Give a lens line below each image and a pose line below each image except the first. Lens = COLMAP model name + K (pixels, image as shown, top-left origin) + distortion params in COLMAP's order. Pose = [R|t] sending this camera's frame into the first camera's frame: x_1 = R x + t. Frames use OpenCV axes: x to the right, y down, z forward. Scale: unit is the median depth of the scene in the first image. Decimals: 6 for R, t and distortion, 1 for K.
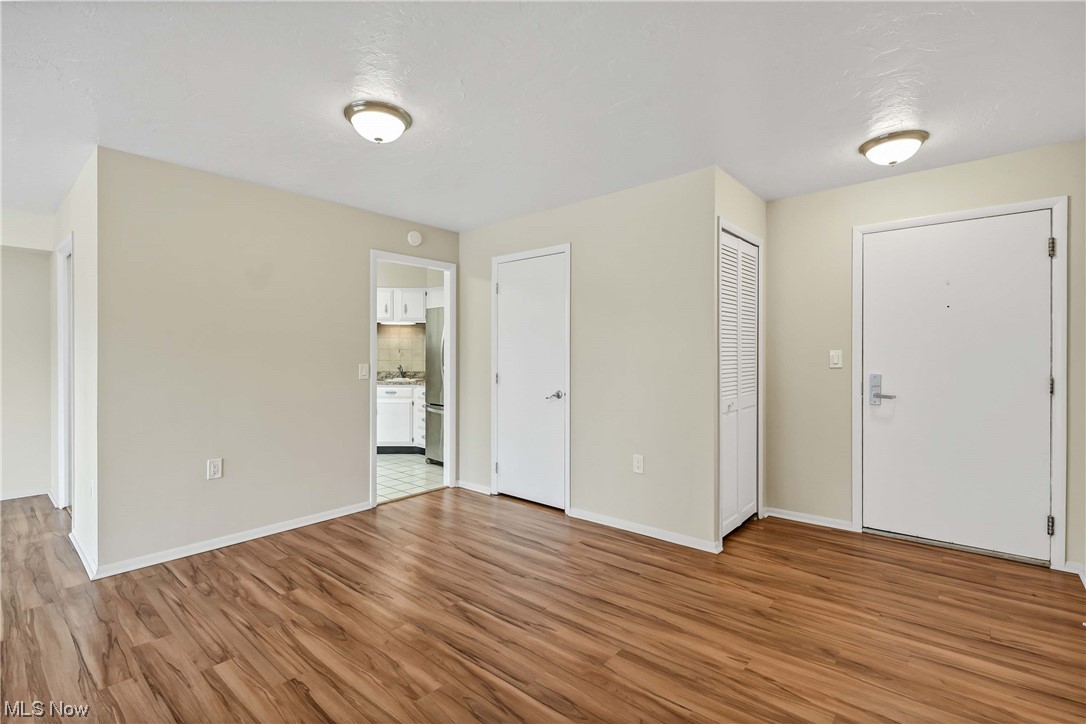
lens RADIAL K [[496.2, 0, 529.2], [0, 496.2, 358.0], [0, 0, 1]] dist [-0.002505, -0.000873]
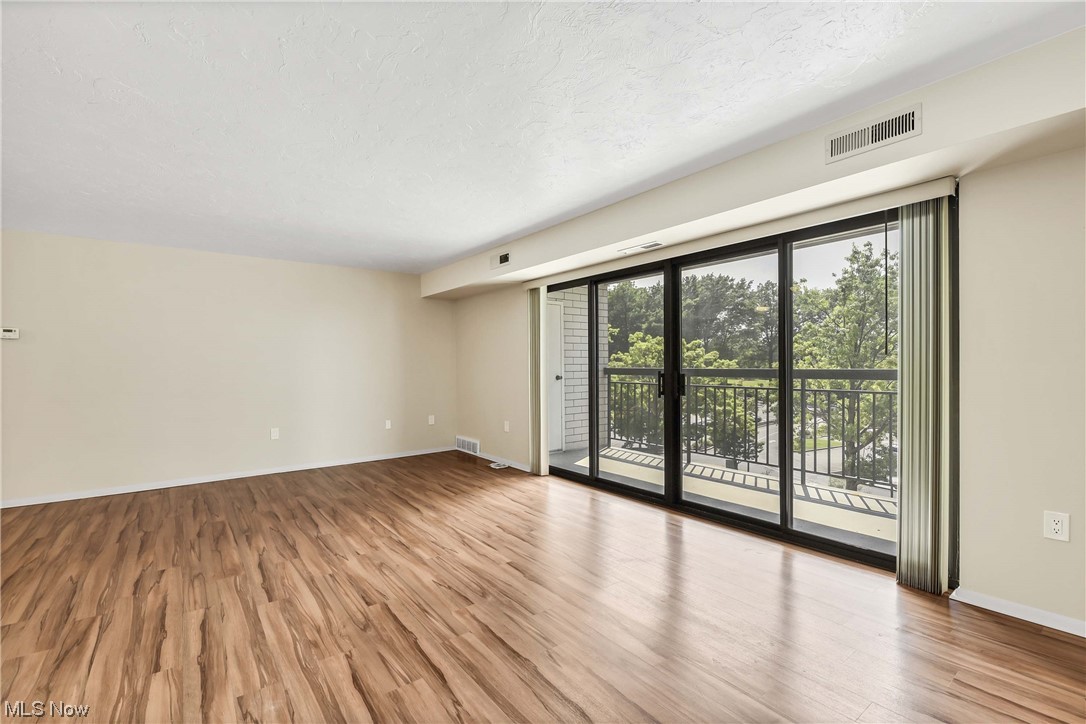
lens RADIAL K [[466.9, 0, 551.0], [0, 466.9, 368.2], [0, 0, 1]] dist [0.000127, -0.001505]
pose [[-0.985013, 0.014857, 0.171838, -1.487320], [0.017620, 0.999739, 0.014568, -0.007029], [-0.171576, 0.017378, -0.985018, 1.306036]]
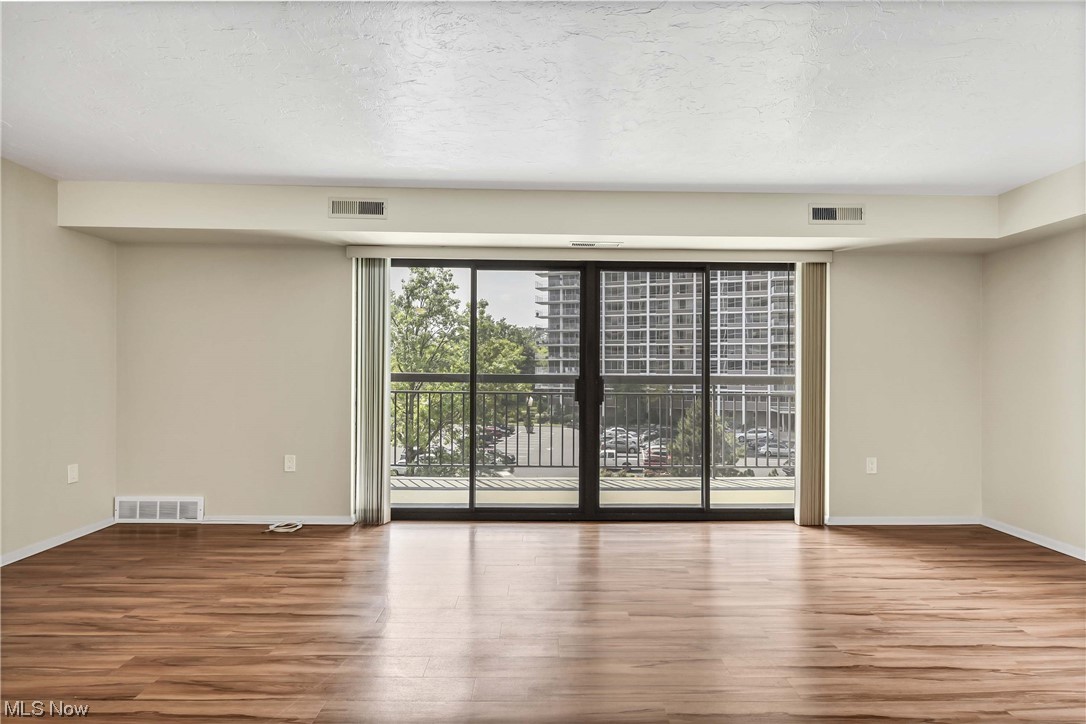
lens RADIAL K [[539.0, 0, 537.9], [0, 539.0, 383.3], [0, 0, 1]] dist [0.004313, 0.000245]
pose [[-0.730536, 0.017011, -0.682662, -0.459151], [-0.006409, 0.999475, 0.031765, 0.003880], [0.682844, 0.027581, -0.730043, 0.880127]]
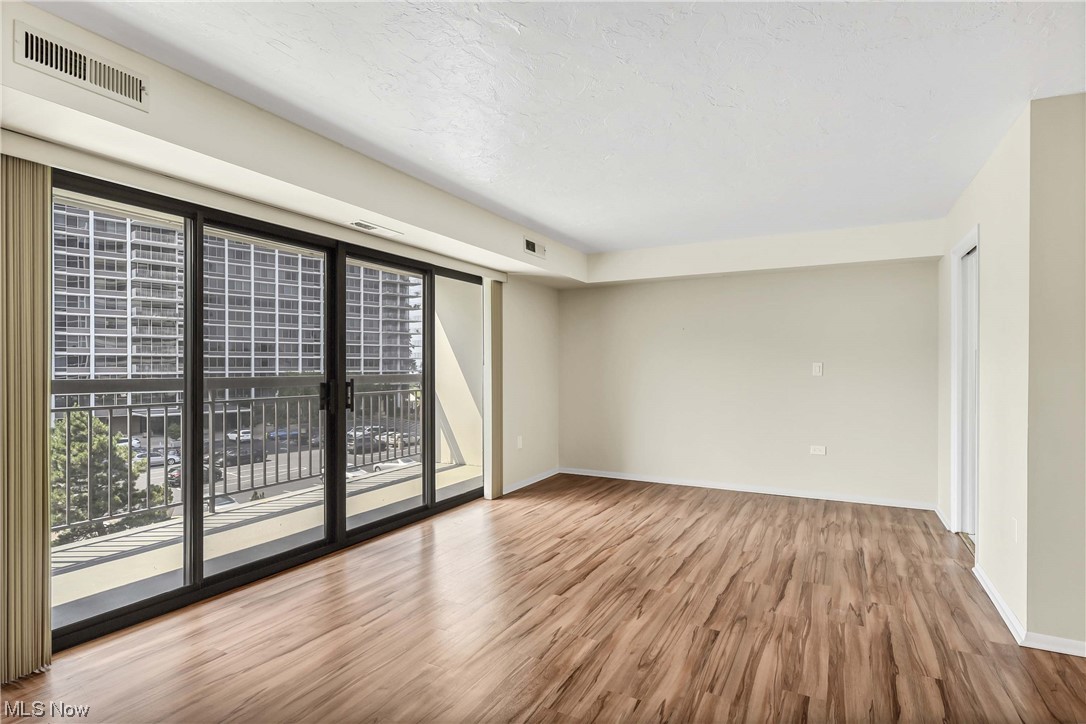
lens RADIAL K [[551.4, 0, 558.4], [0, 551.4, 368.5], [0, 0, 1]] dist [0.001528, -0.000615]
pose [[0.253147, 0.004400, -0.967418, -0.202178], [-0.005797, 0.999979, 0.003031, 0.003205], [0.967410, 0.004841, 0.253168, 0.045916]]
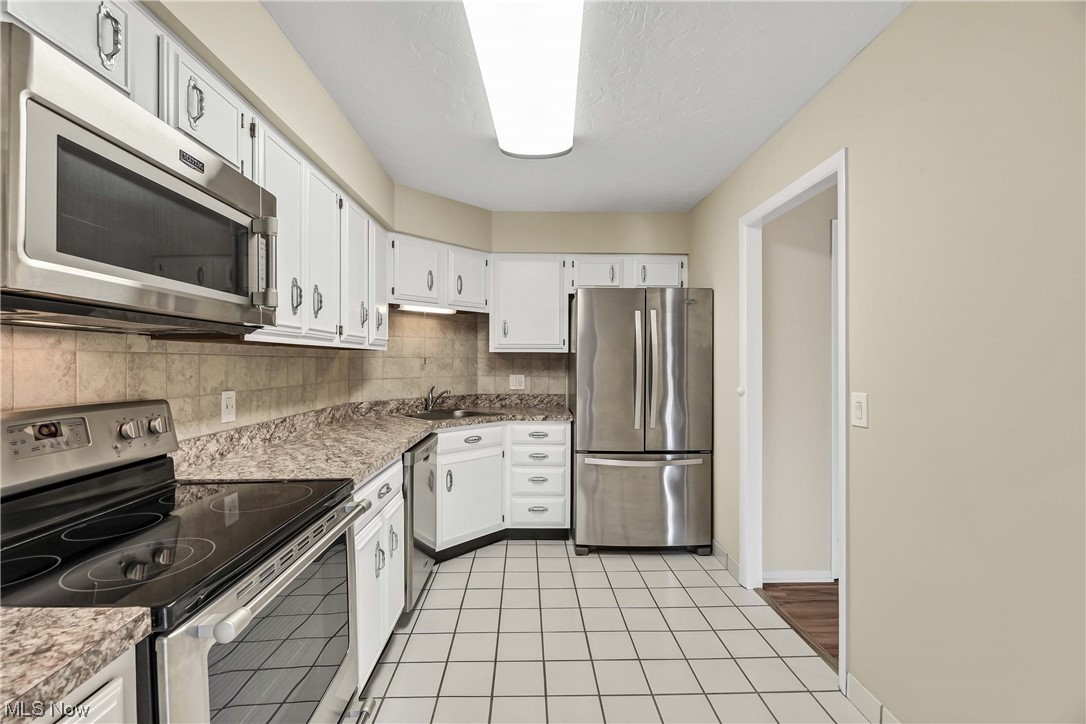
lens RADIAL K [[452.5, 0, 555.6], [0, 452.5, 360.6], [0, 0, 1]] dist [-0.000887, -0.000313]
pose [[0.692374, 0.002789, 0.721533, -1.201819], [0.003628, 0.999966, -0.007347, -0.023449], [-0.721529, 0.007705, 0.692341, 1.263060]]
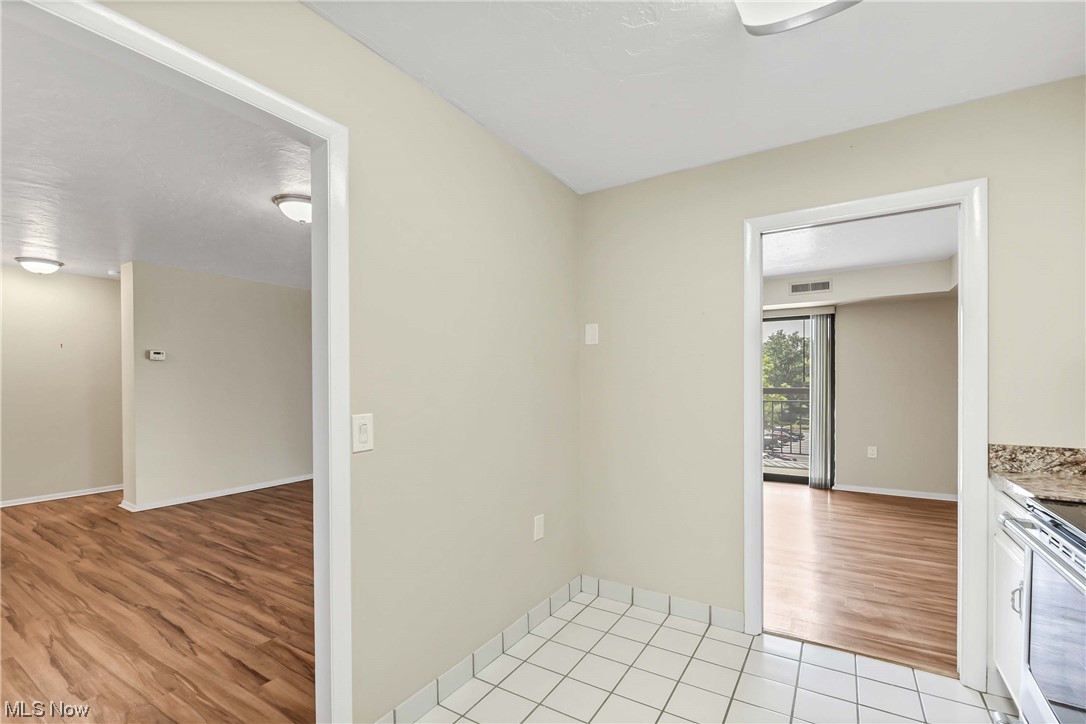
lens RADIAL K [[473.6, 0, 561.5], [0, 473.6, 380.8], [0, 0, 1]] dist [-0.002580, -0.000477]
pose [[-0.978443, 0.003874, -0.206479, -0.598031], [0.001163, 0.999912, 0.013253, -0.025340], [0.206513, 0.012727, -0.978361, 1.981997]]
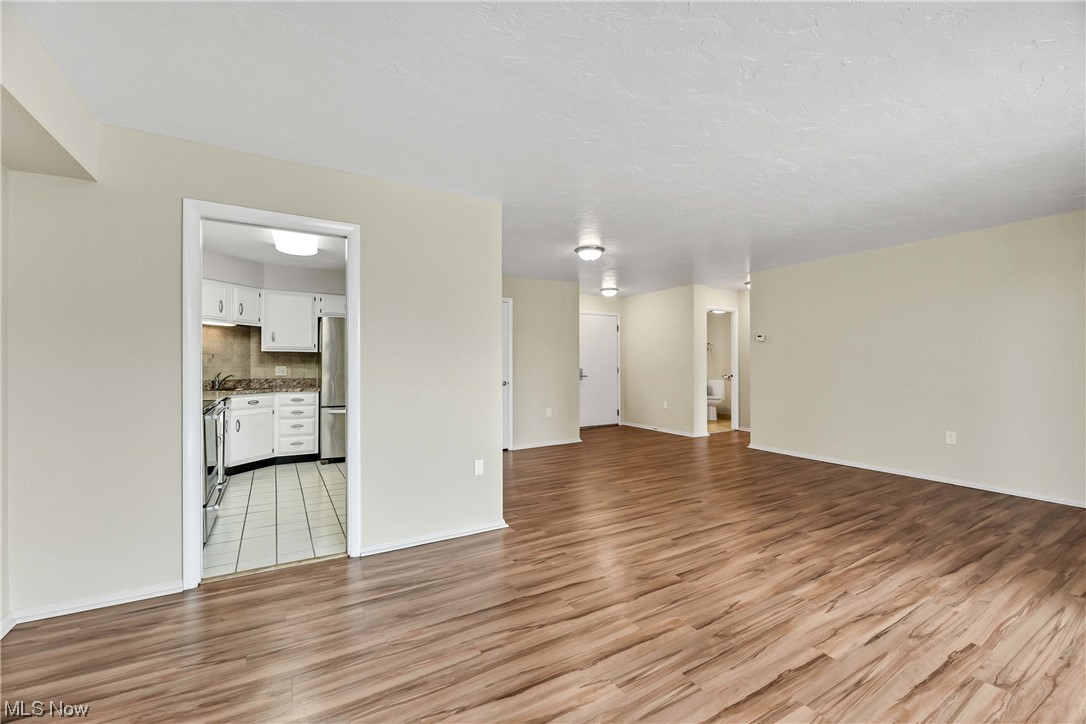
lens RADIAL K [[467.3, 0, 546.0], [0, 467.3, 367.1], [0, 0, 1]] dist [0.000979, -0.000379]
pose [[0.296211, -0.006155, 0.955103, -1.978112], [0.006360, 0.999970, 0.004472, 0.010355], [-0.955101, 0.004749, 0.296241, 0.499691]]
